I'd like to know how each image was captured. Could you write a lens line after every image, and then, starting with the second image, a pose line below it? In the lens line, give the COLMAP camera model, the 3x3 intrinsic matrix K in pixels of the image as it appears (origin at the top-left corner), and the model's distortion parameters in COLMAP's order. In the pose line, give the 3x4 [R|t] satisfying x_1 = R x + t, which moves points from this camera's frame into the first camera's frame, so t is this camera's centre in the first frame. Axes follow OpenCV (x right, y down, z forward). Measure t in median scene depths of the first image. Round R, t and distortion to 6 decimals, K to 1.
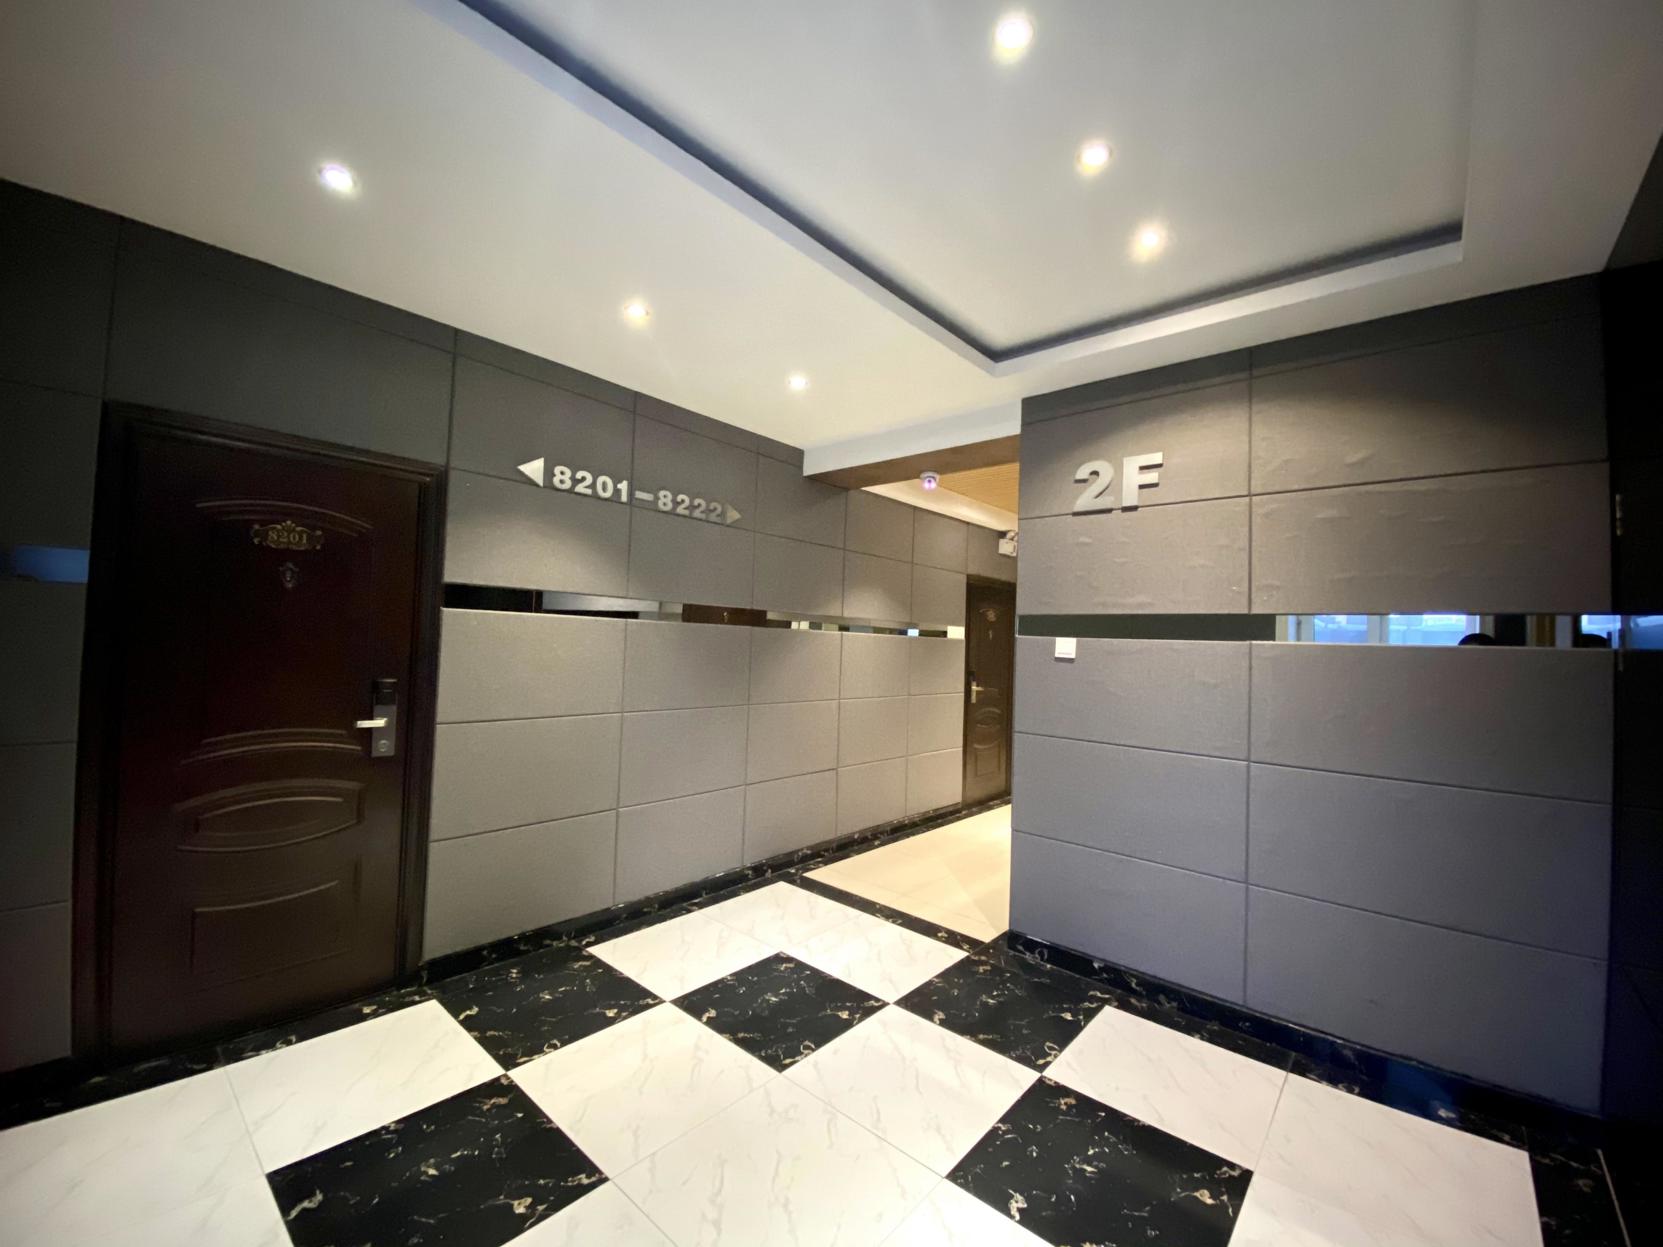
lens RADIAL K [[673.5, 0, 826.9], [0, 673.5, 619.4], [0, 0, 1]] dist [0.018219, -0.020384]
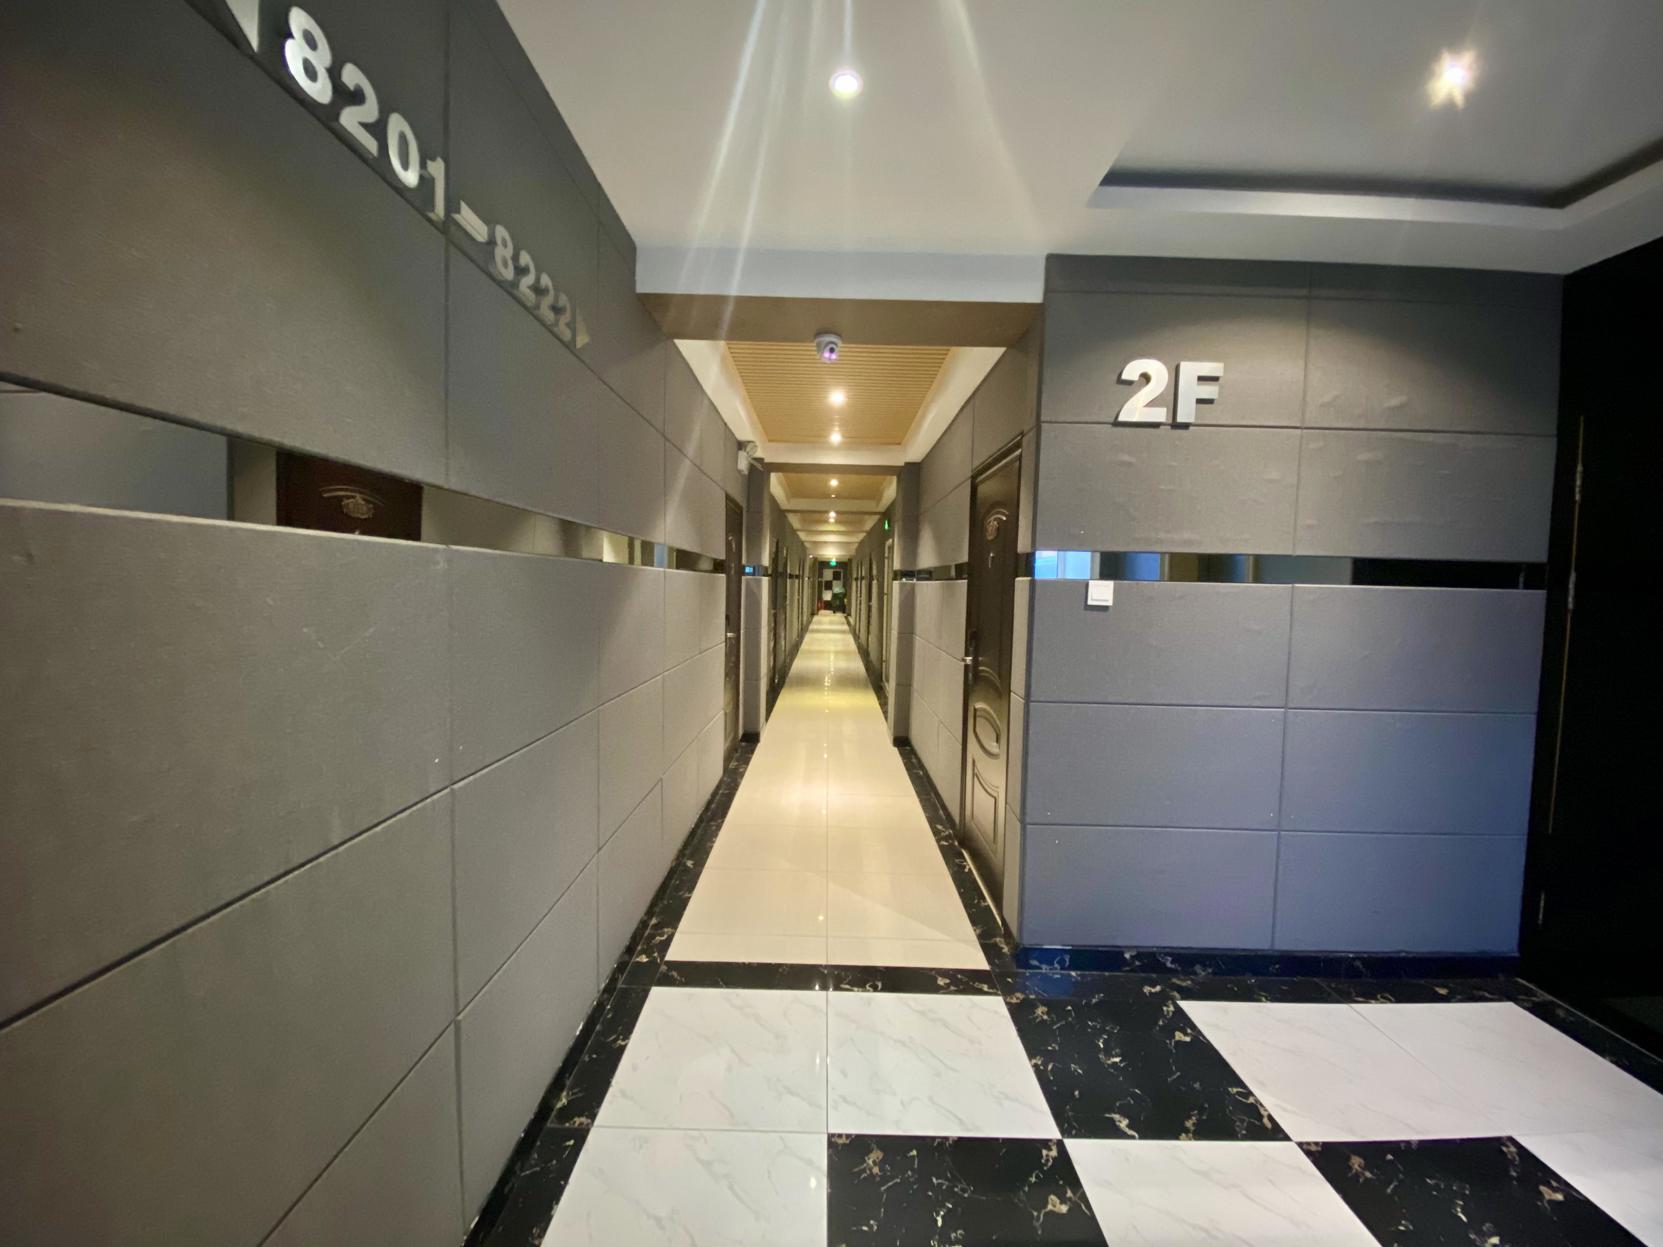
lens RADIAL K [[673.5, 0, 826.9], [0, 673.5, 619.4], [0, 0, 1]] dist [0.018219, -0.020384]
pose [[0.748346, -0.052565, 0.661222, -0.405597], [-0.020335, 0.994568, 0.102080, -0.001700], [-0.662997, -0.089837, 0.743212, 0.586048]]
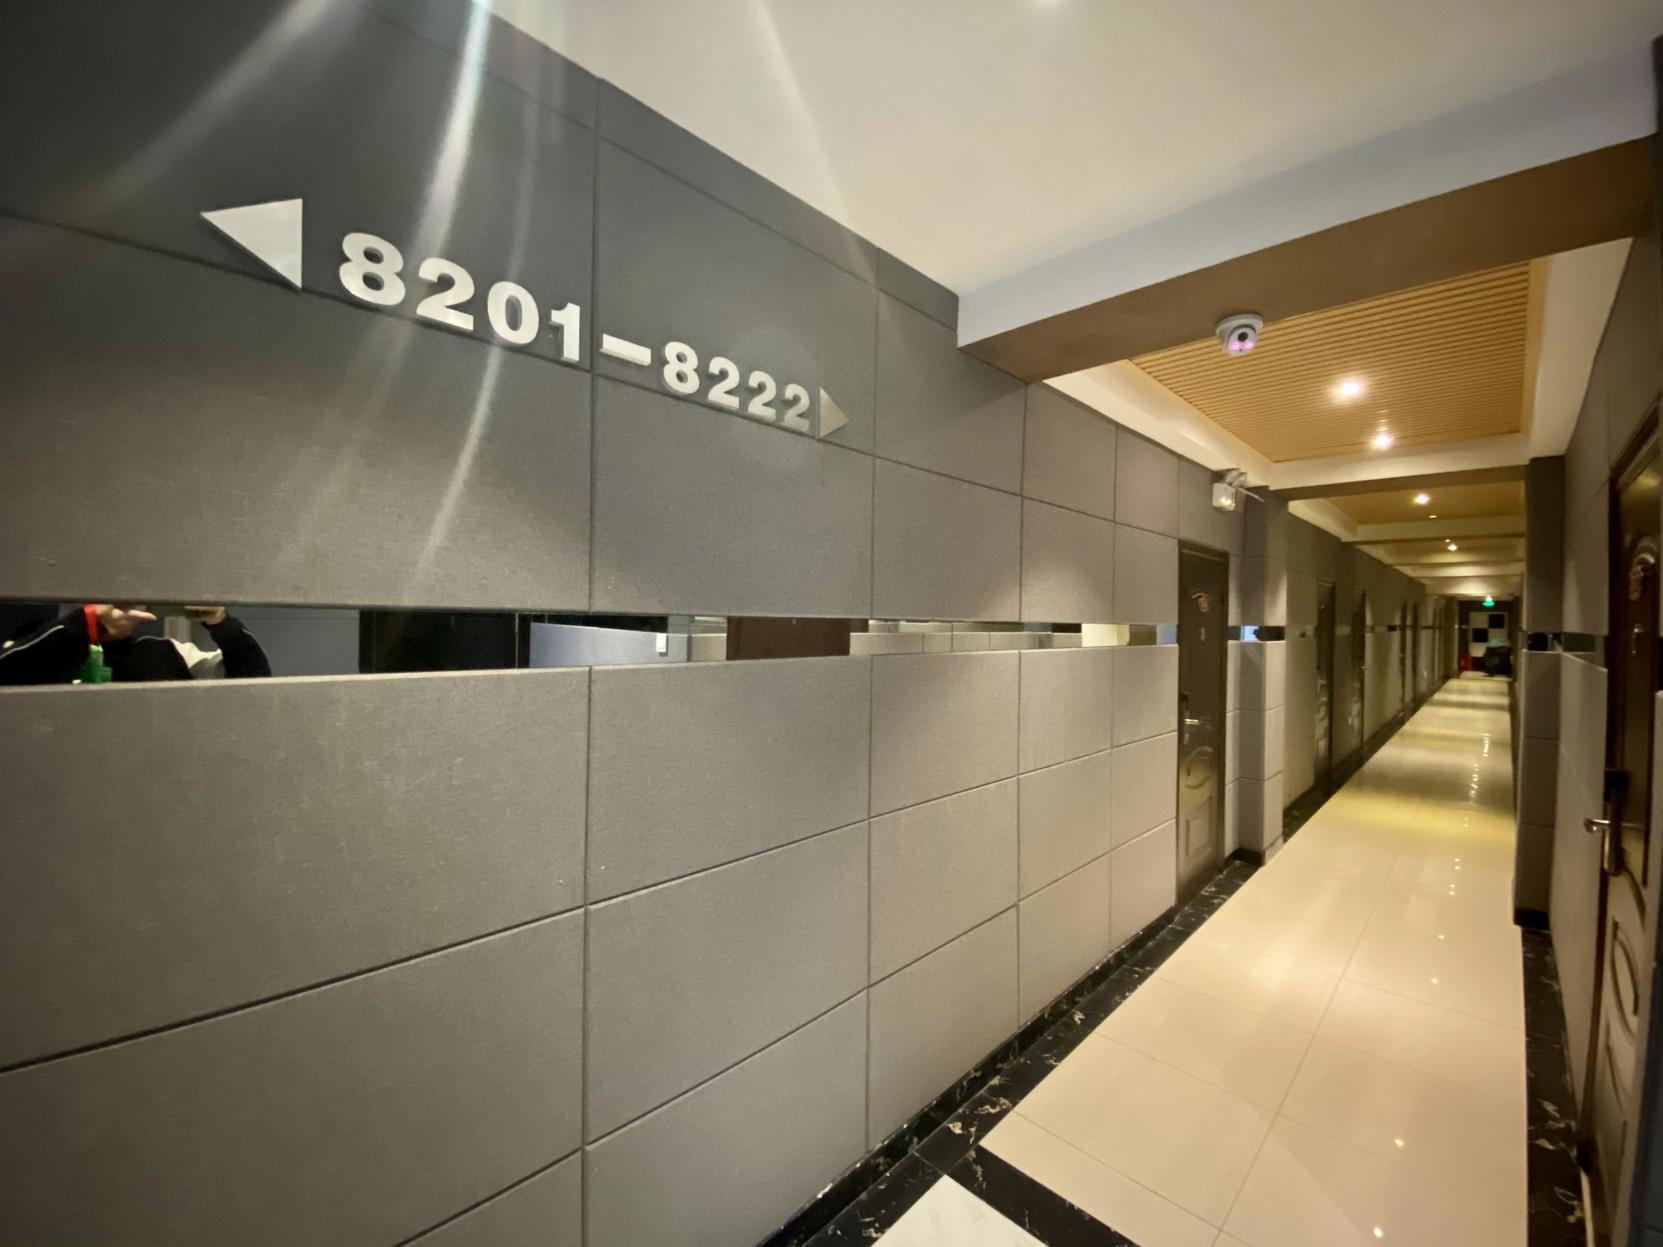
lens RADIAL K [[677.8, 0, 827.4], [0, 677.8, 618.4], [0, 0, 1]] dist [0.014221, -0.018151]
pose [[0.997972, -0.019834, -0.060491, -0.139647], [0.021911, 0.999186, 0.033878, -0.039707], [0.059770, -0.035134, 0.997594, 0.635238]]
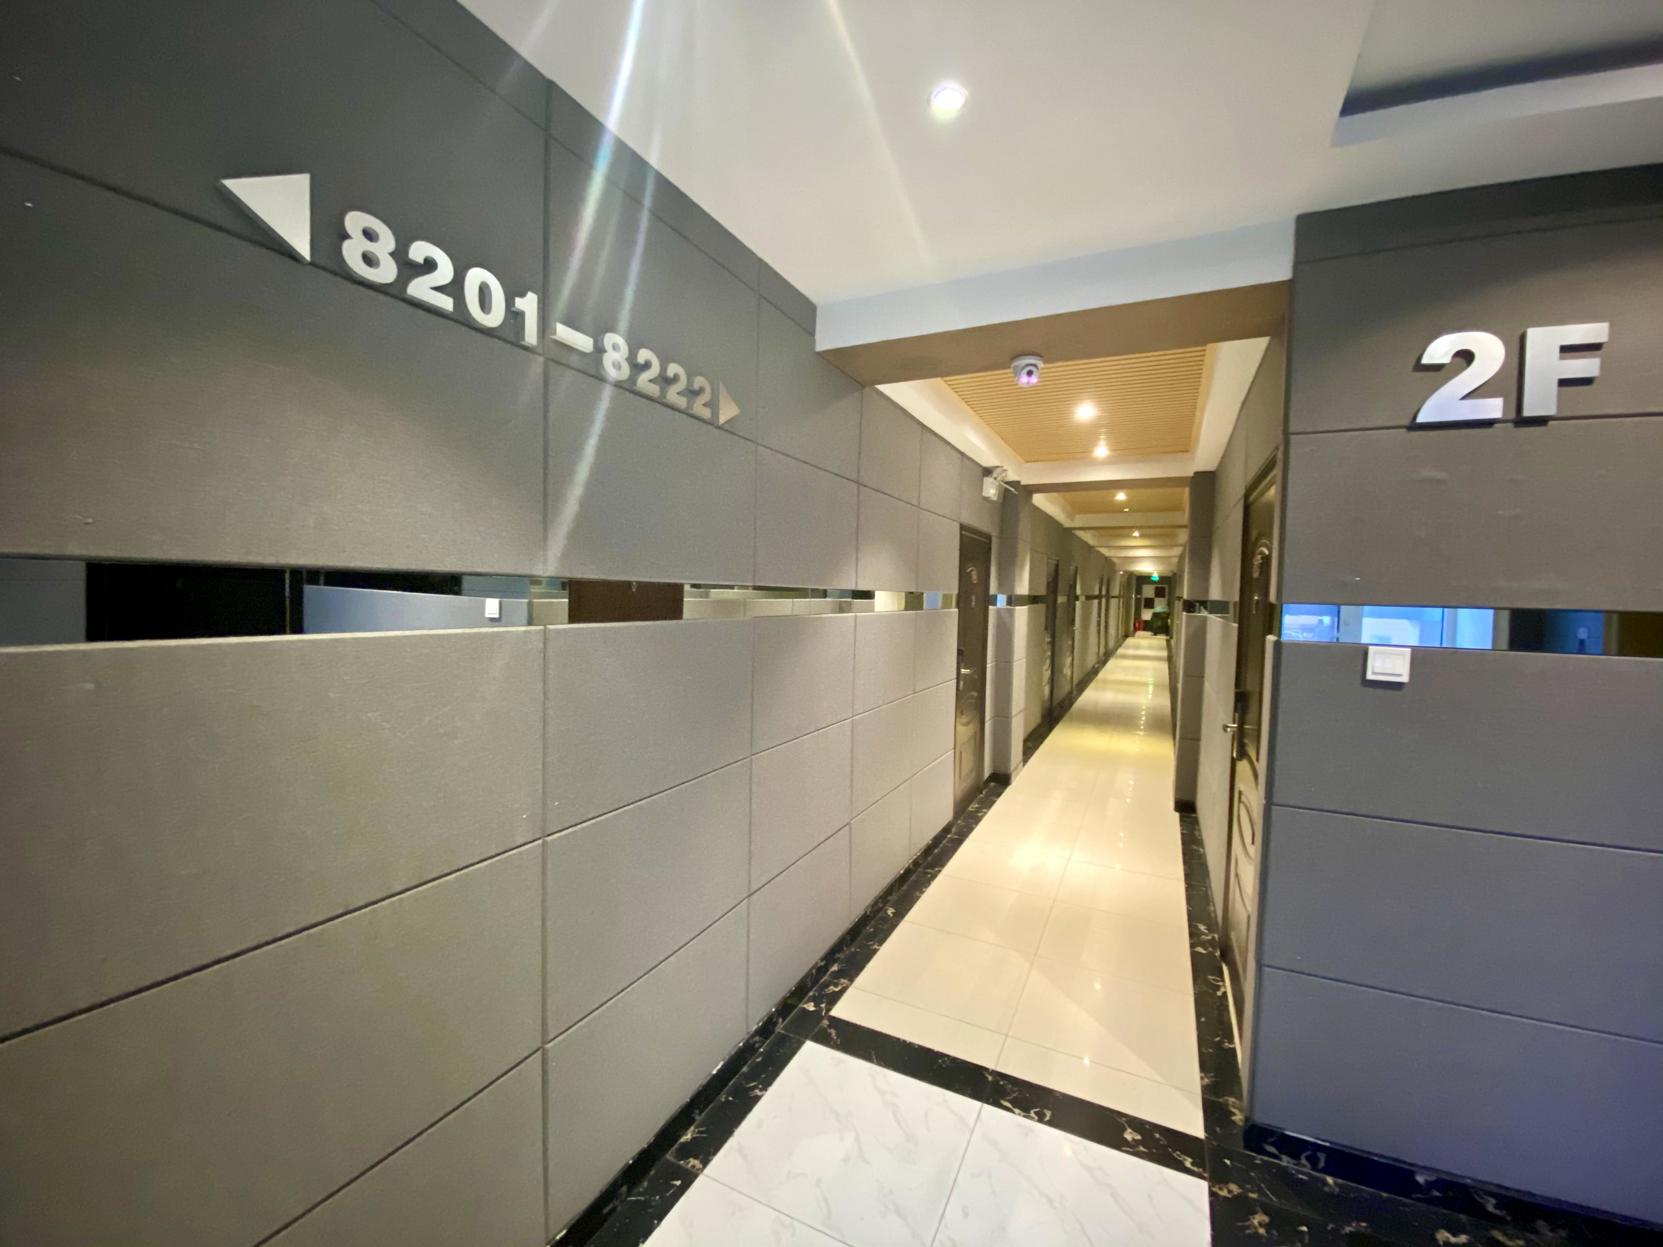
lens RADIAL K [[677.8, 0, 827.4], [0, 677.8, 618.4], [0, 0, 1]] dist [0.014221, -0.018151]
pose [[0.964263, -0.022481, 0.263991, -0.244909], [-0.000230, 0.996322, 0.085685, -0.043635], [-0.264946, -0.082684, 0.960712, 0.547884]]
